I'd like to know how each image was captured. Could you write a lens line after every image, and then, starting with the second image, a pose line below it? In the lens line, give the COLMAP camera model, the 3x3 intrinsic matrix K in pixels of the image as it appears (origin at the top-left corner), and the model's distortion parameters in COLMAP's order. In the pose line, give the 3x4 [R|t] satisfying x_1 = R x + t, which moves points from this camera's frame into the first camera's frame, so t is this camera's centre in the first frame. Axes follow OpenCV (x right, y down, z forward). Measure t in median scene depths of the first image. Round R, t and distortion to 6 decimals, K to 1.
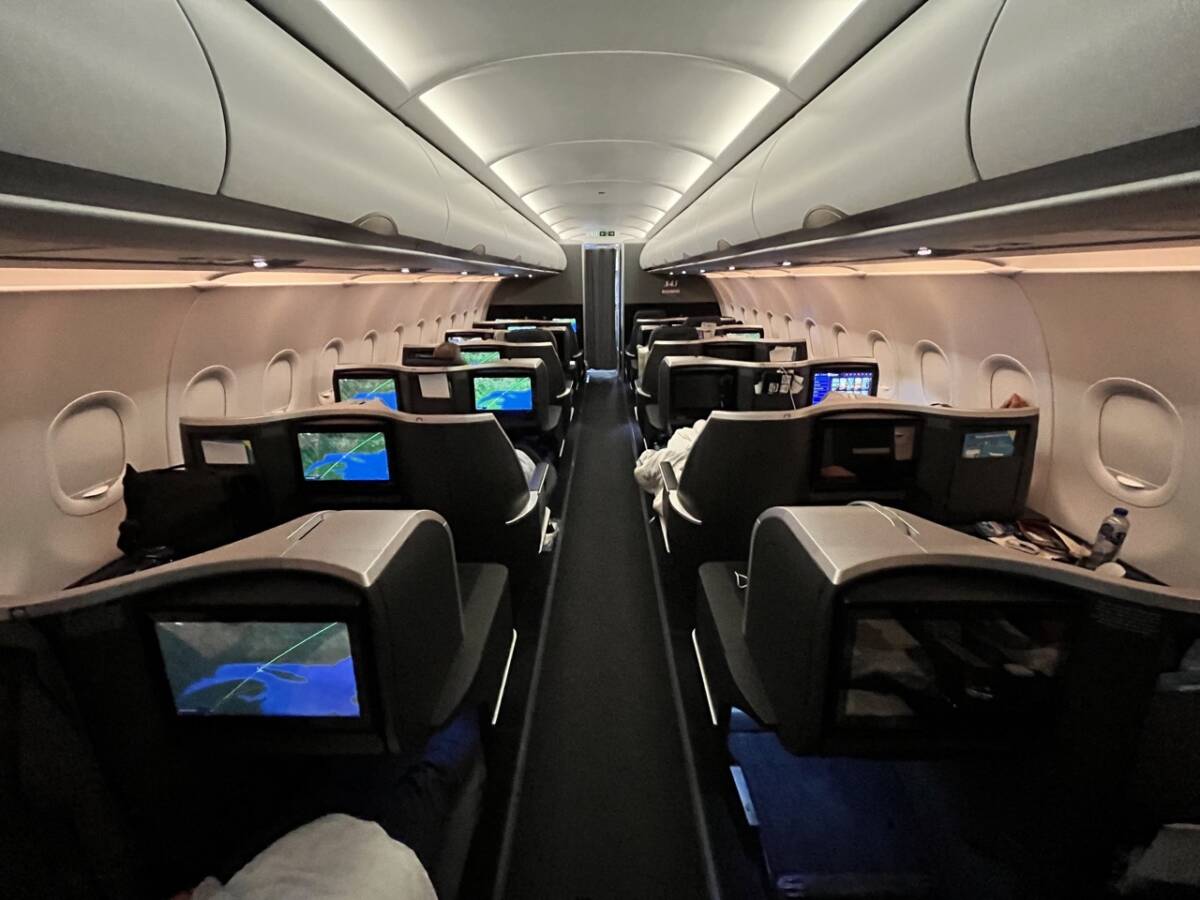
lens RADIAL K [[443.7, 0, 600.0], [0, 443.7, 450.0], [0, 0, 1]] dist [0.014945, -0.000099]
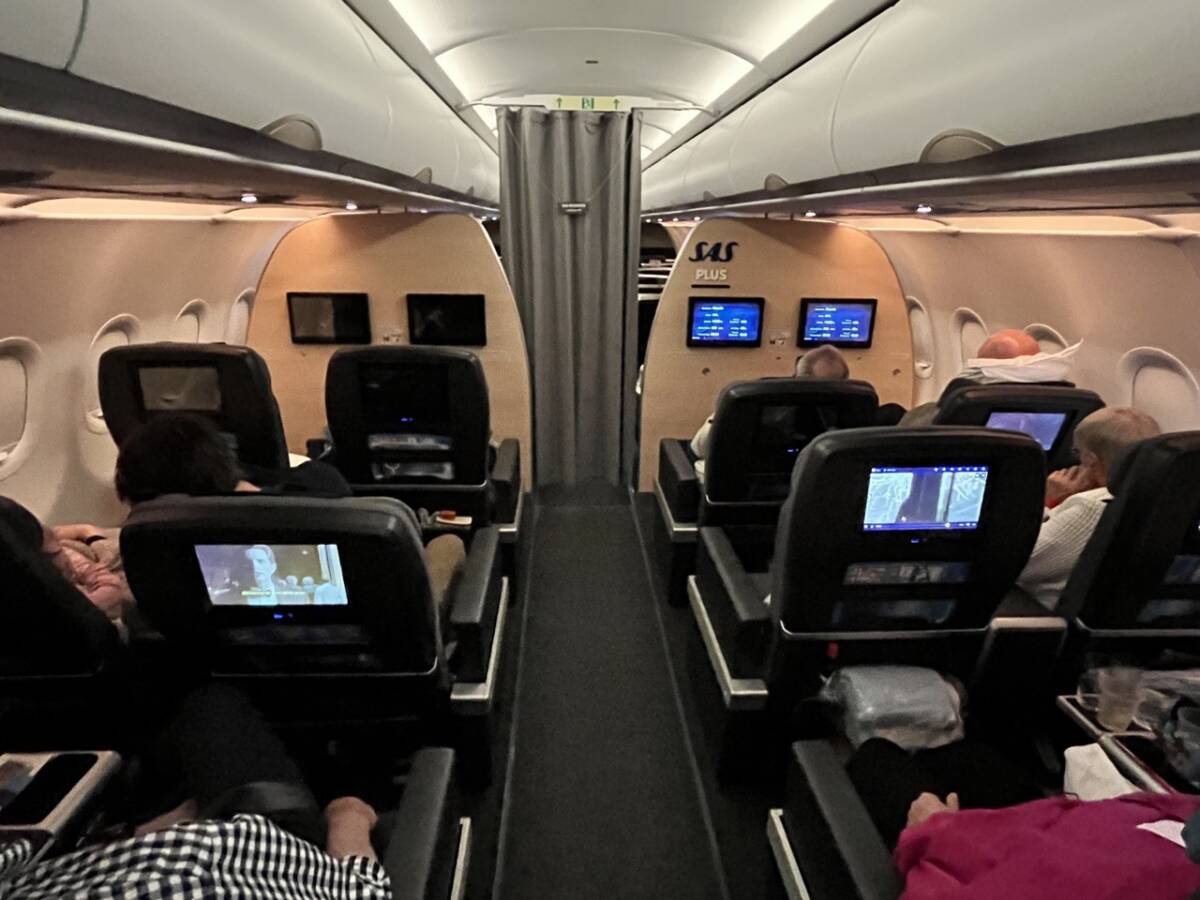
lens RADIAL K [[691.6, 0, 600.0], [0, 691.6, 450.0], [0, 0, 1]] dist [0.037292, 0.001180]
pose [[0.999470, 0.027856, 0.016873, 0.004185], [-0.026815, 0.997893, -0.059082, 0.096088], [-0.018483, 0.058598, 0.998111, -0.241886]]
